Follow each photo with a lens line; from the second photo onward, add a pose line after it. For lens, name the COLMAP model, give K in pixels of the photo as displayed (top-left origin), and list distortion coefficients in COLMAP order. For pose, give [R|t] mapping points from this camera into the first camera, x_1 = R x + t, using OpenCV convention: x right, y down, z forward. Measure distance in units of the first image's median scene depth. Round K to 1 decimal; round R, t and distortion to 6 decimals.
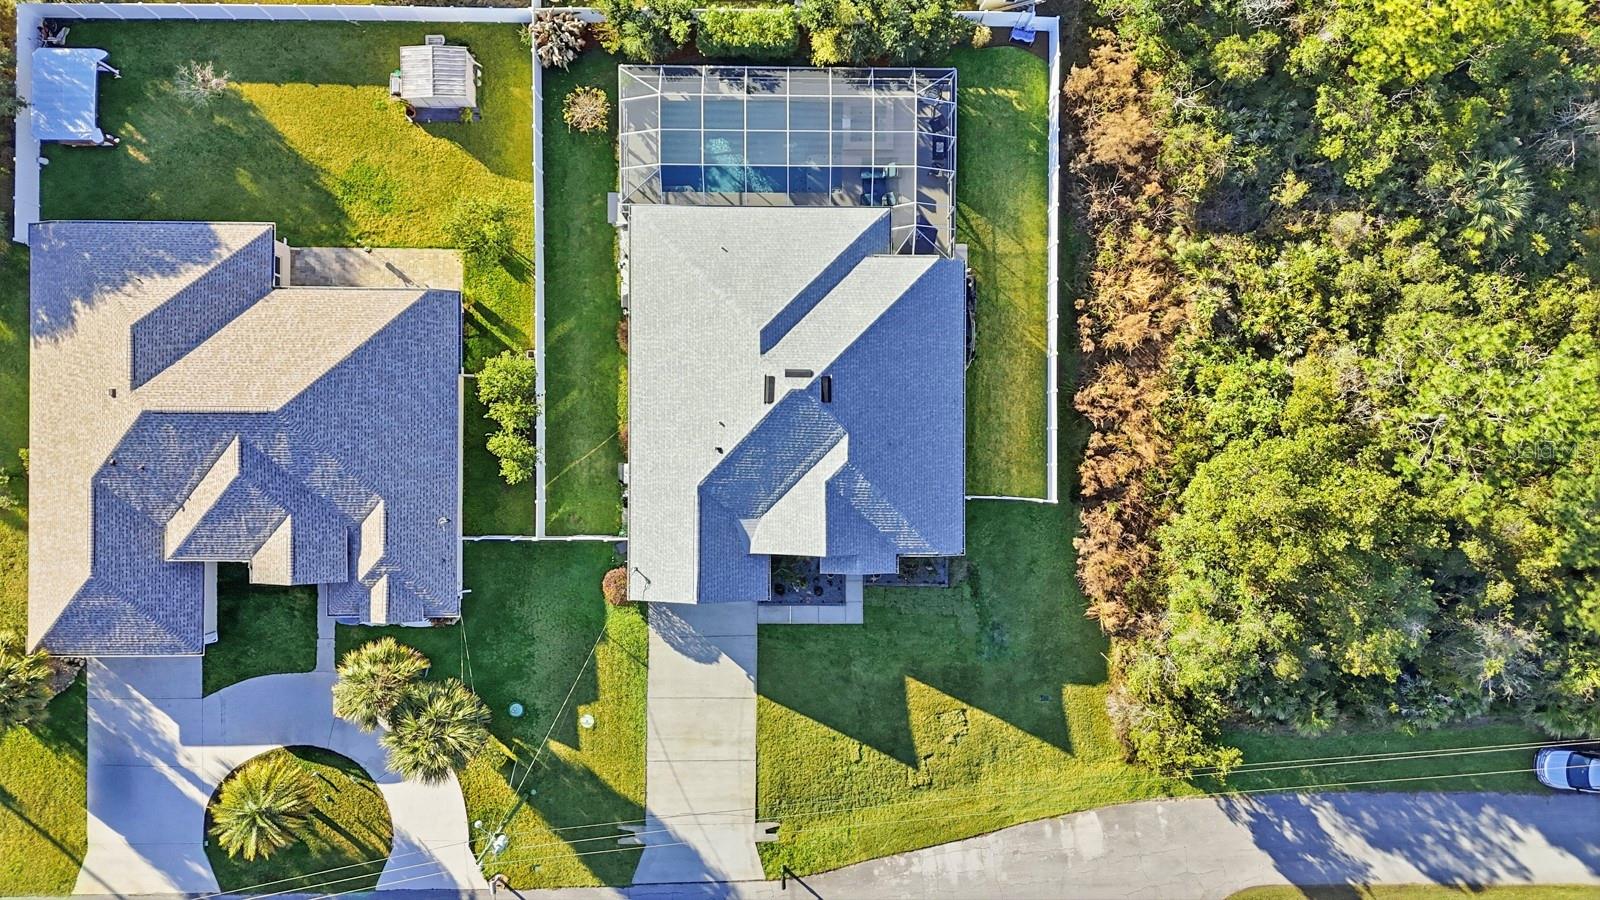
lens RADIAL K [[1117.4, 0, 800.0], [0, 1117.4, 450.0], [0, 0, 1]] dist [0.020835, -0.000304]
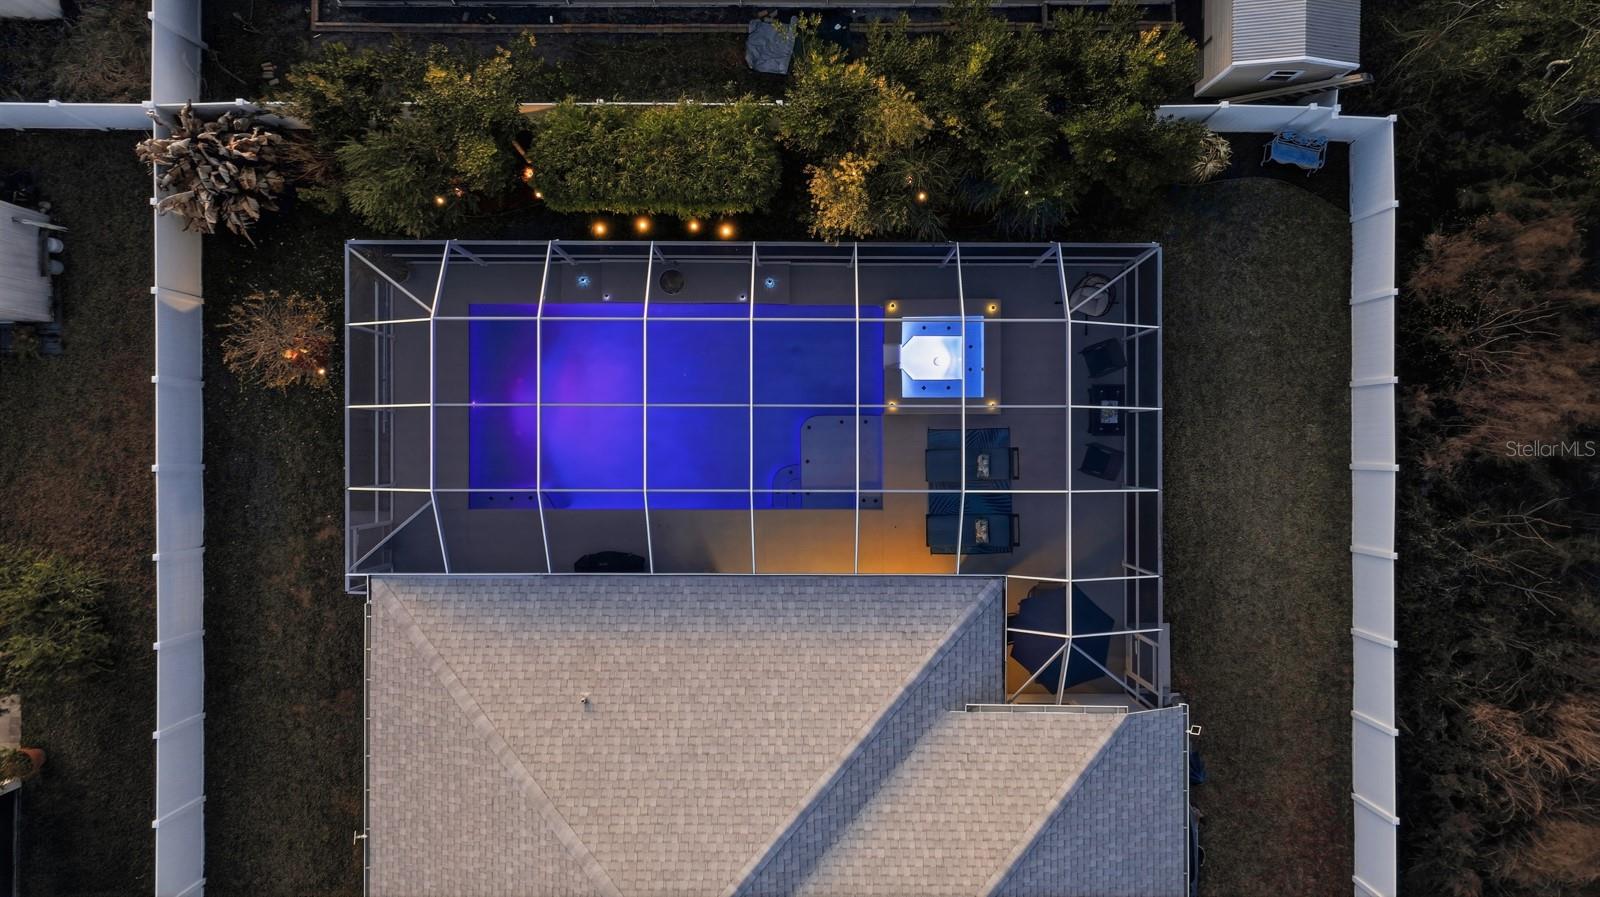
lens RADIAL K [[1118.6, 0, 800.0], [0, 1118.6, 448.5], [0, 0, 1]] dist [0.004399, 0.006455]
pose [[0.999969, -0.003831, -0.006893, 0.008831], [0.003722, 0.999867, -0.015853, -0.251997], [0.006953, 0.015826, 0.999851, 0.572017]]
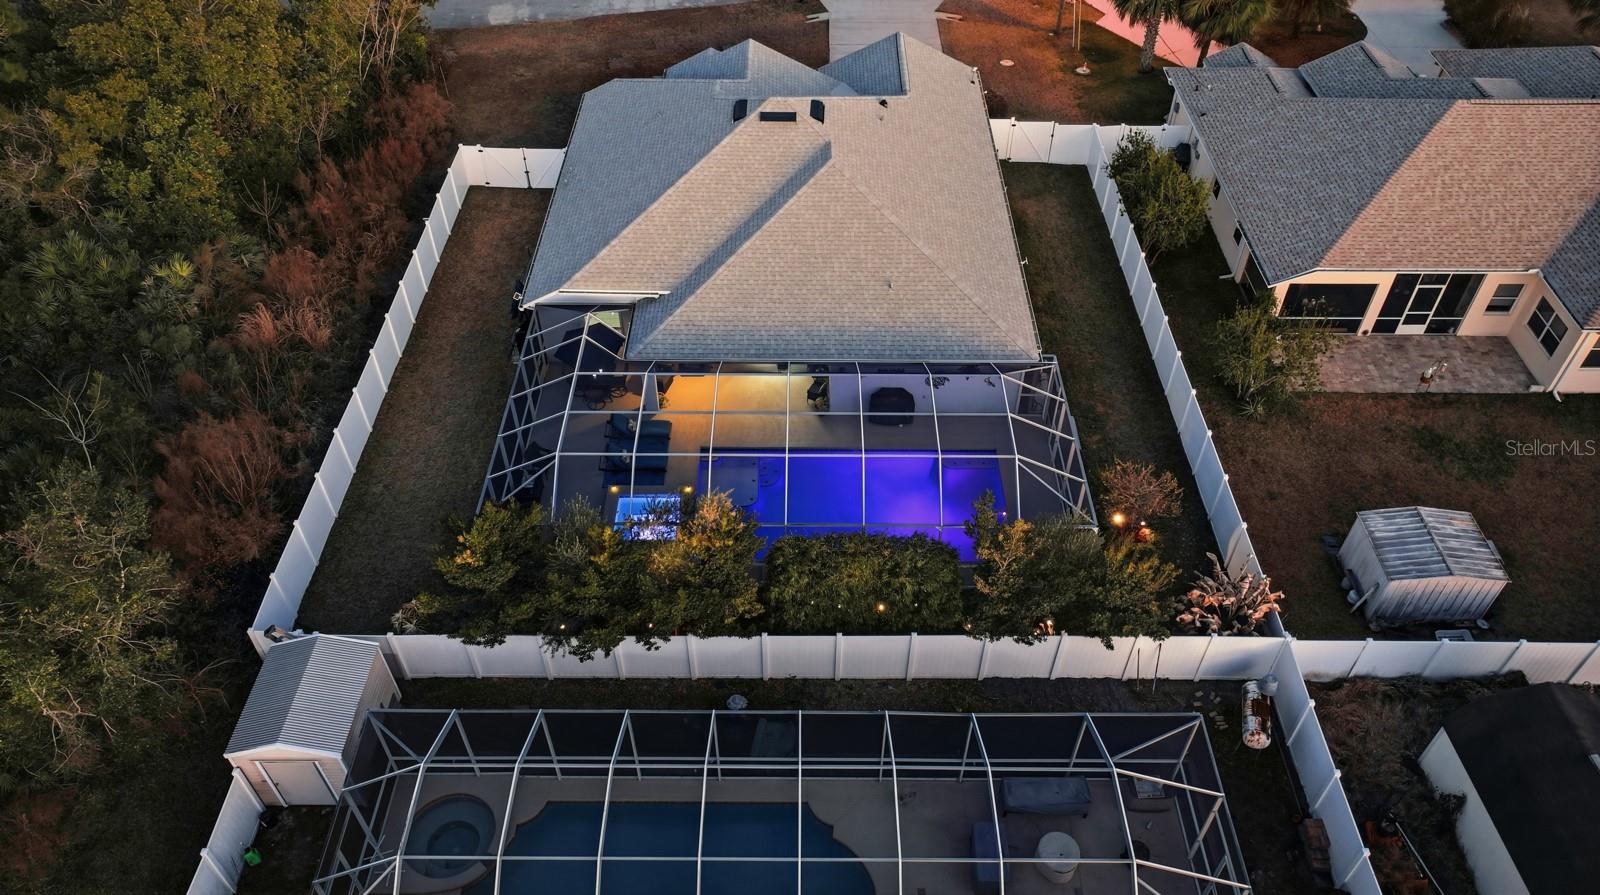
lens RADIAL K [[1118.6, 0, 800.0], [0, 1118.6, 447.5], [0, 0, 1]] dist [0.004399, 0.006455]
pose [[-0.999894, -0.010161, -0.010467, -0.011124], [-0.000260, -0.705007, 0.709201, -0.681962], [-0.014586, 0.709128, 0.704929, 0.577455]]
